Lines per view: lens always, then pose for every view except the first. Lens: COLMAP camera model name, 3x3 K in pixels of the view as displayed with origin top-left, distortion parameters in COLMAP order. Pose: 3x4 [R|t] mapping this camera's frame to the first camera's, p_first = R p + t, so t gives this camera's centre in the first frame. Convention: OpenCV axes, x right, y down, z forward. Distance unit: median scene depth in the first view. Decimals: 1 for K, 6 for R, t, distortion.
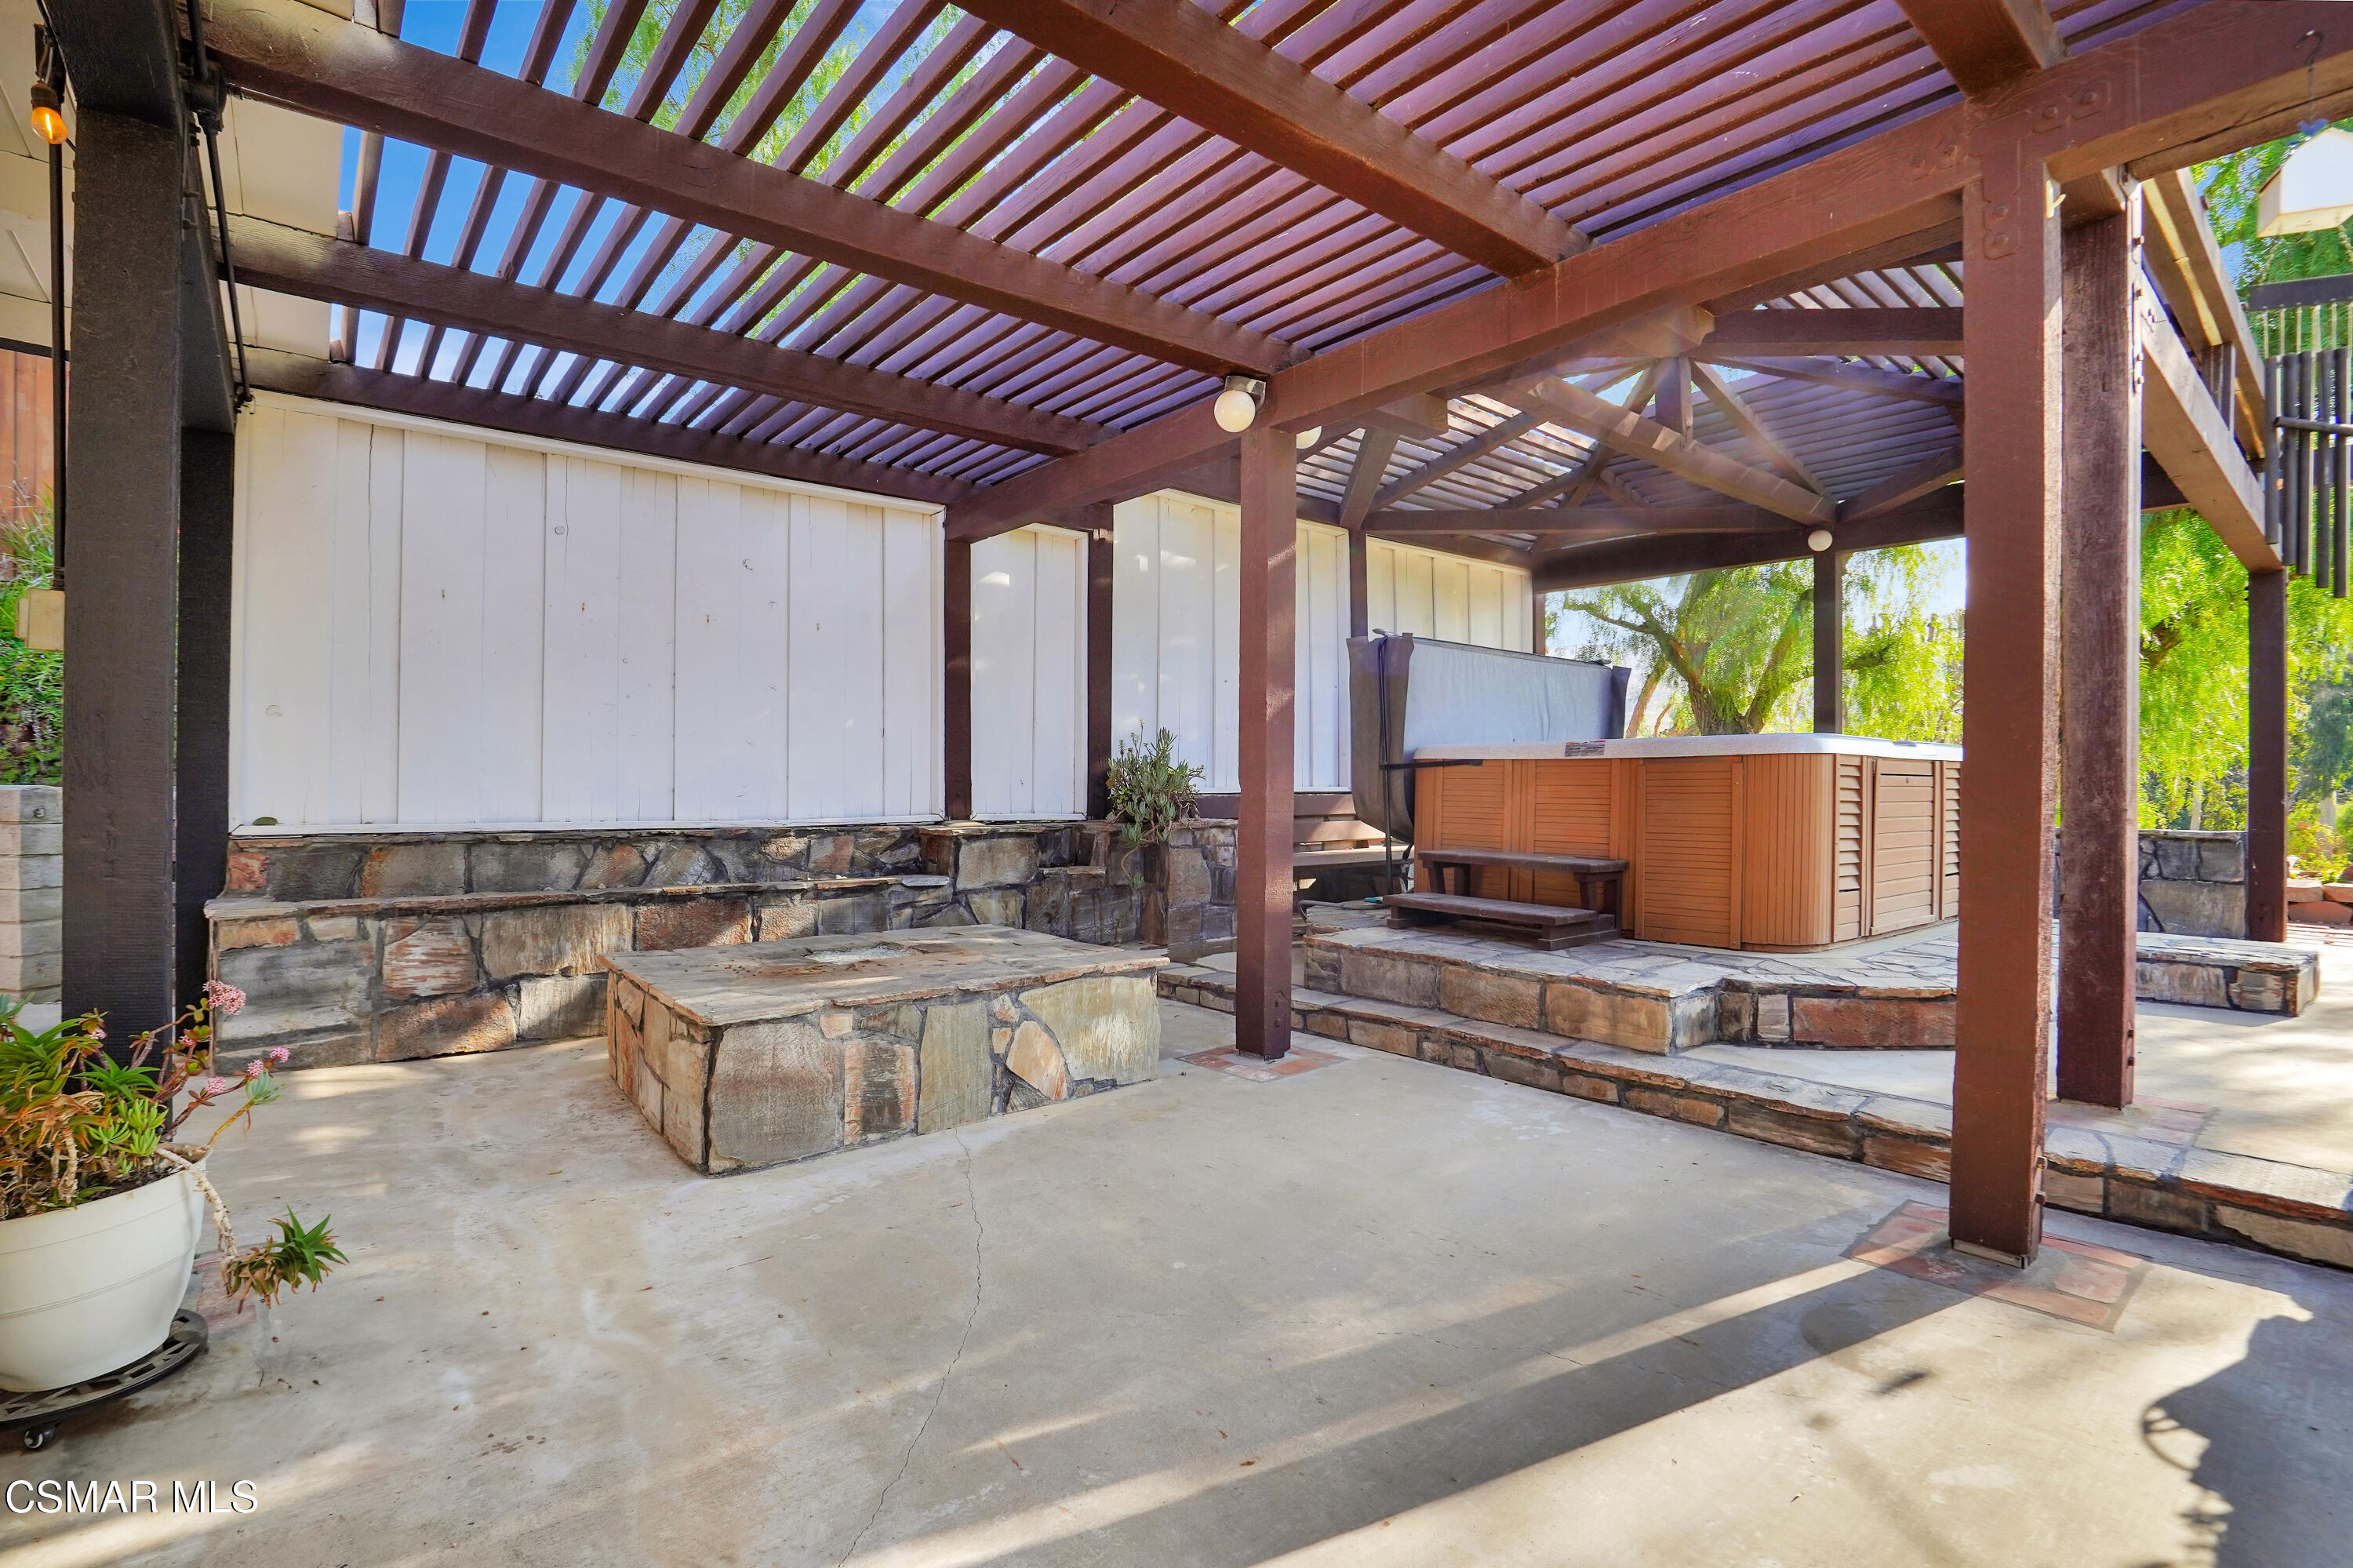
lens RADIAL K [[1079.2, 0, 1174.3], [0, 1079.2, 790.9], [0, 0, 1]] dist [-0.026770, 0.002110]
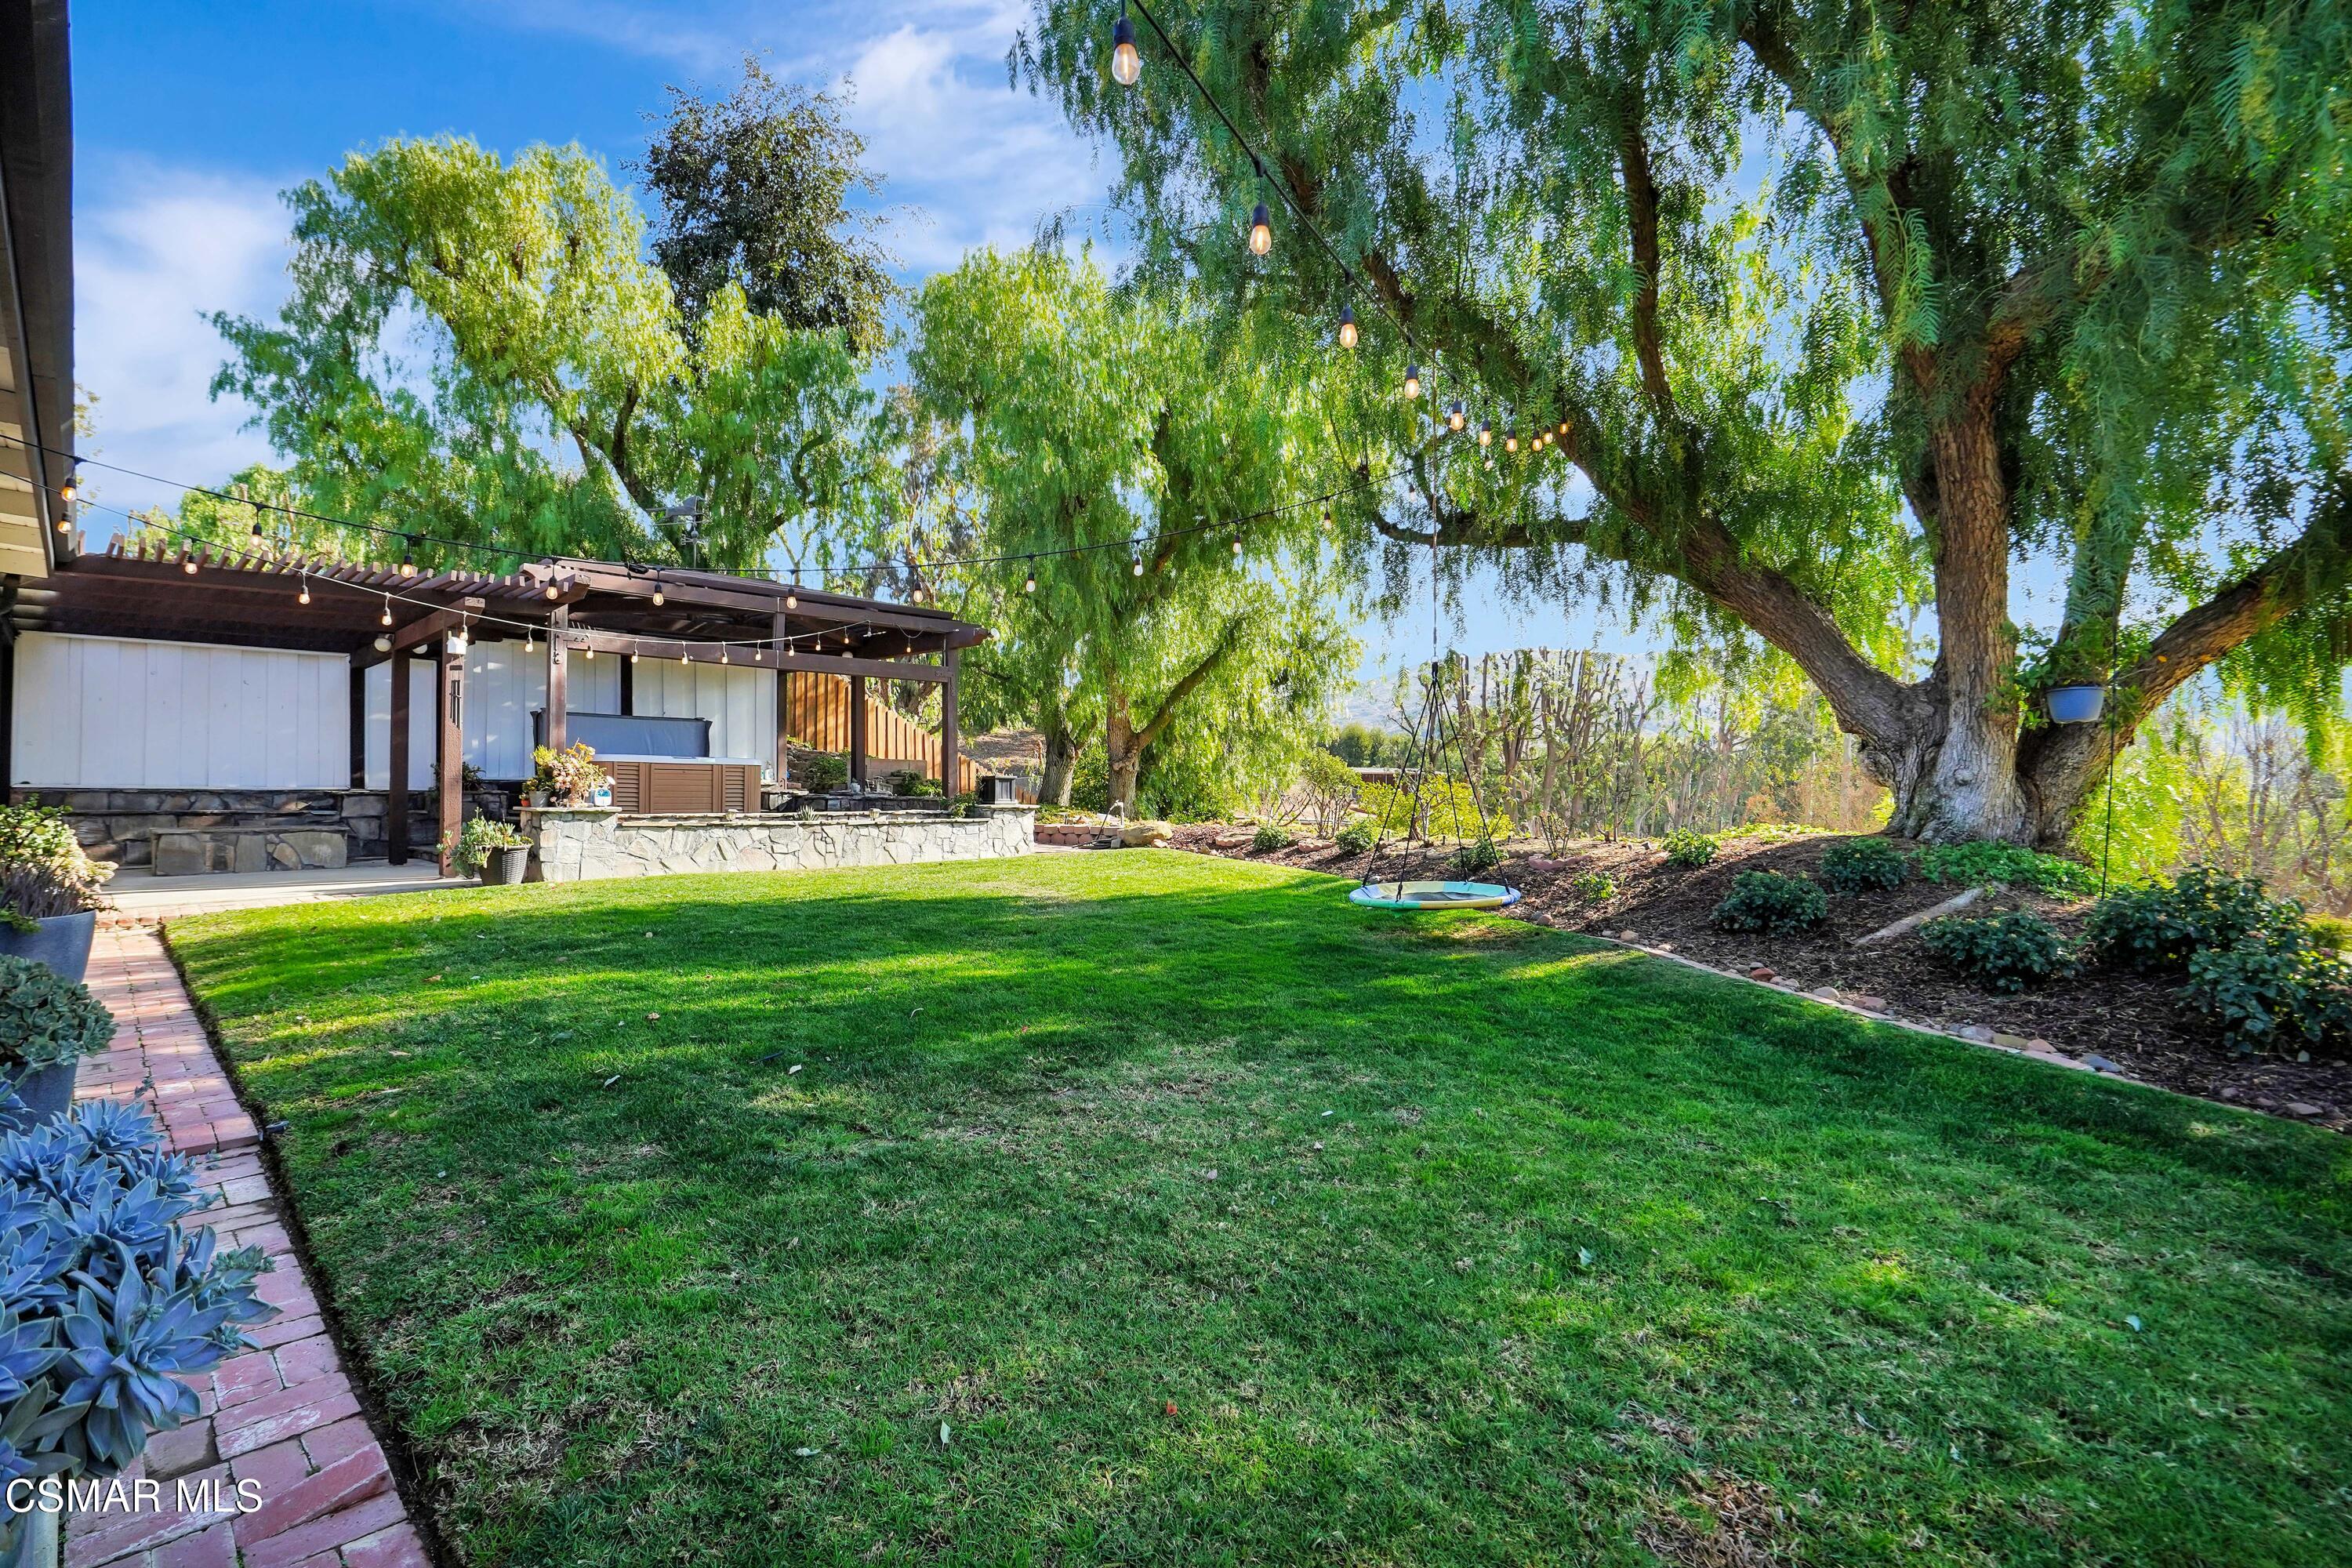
lens RADIAL K [[1078.7, 0, 1188.2], [0, 1078.7, 787.1], [0, 0, 1]] dist [-0.026770, 0.002110]
pose [[0.993407, 0.000440, 0.114644, 1.711406], [0.000940, 0.999928, -0.011982, 0.069808], [-0.114641, 0.012011, 0.993334, -1.913819]]
